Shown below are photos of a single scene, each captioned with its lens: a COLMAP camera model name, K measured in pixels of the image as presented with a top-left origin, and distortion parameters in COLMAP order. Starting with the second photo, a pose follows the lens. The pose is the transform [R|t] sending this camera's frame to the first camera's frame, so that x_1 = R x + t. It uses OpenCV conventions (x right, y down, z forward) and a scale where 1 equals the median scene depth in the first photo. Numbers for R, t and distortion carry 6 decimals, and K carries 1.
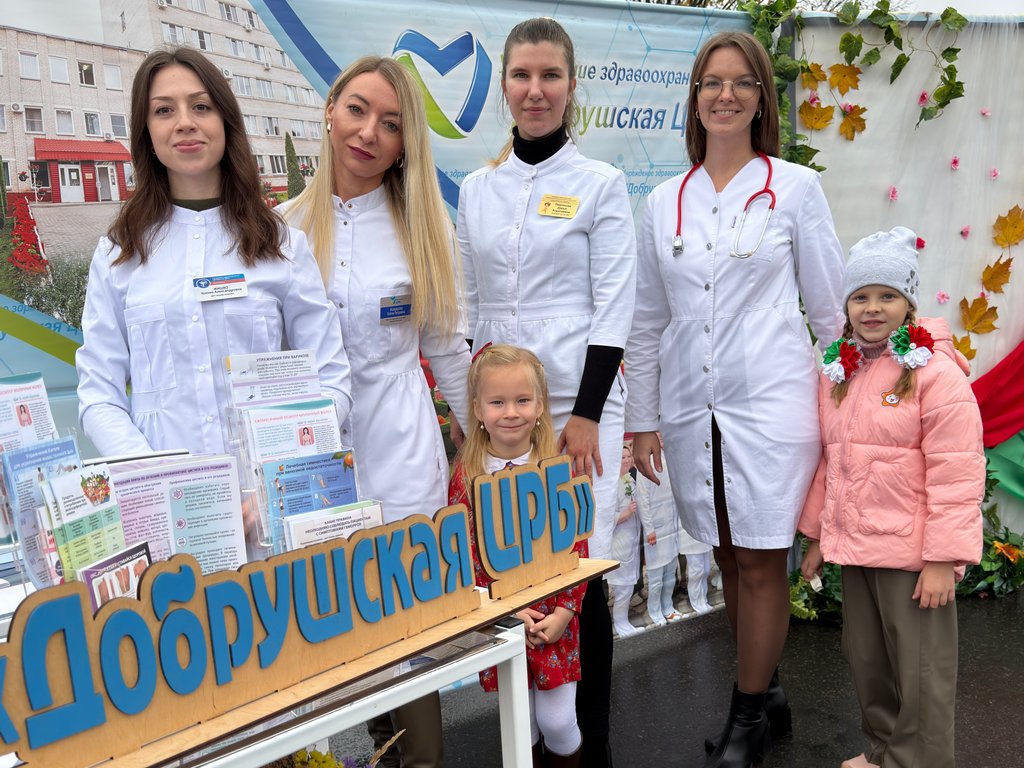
lens RADIAL K [[1010.0, 0, 506.3], [0, 1010.0, 472.5], [0, 0, 1]] dist [0.086320, -0.187378]
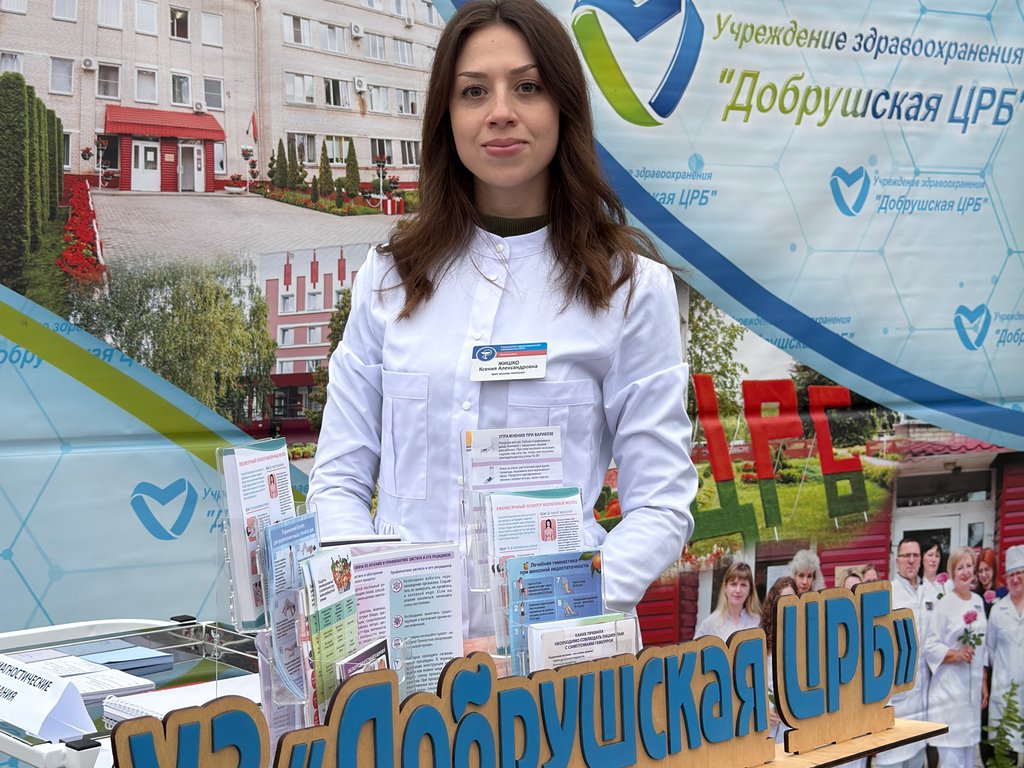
lens RADIAL K [[1677.2, 0, 507.5], [0, 1677.2, 428.9], [0, 0, 1]] dist [0.107199, -0.116749]
pose [[0.995924, 0.069394, -0.057621, -0.079066], [-0.074942, 0.992113, -0.100477, 0.011436], [0.050194, 0.104386, 0.993269, -0.193850]]
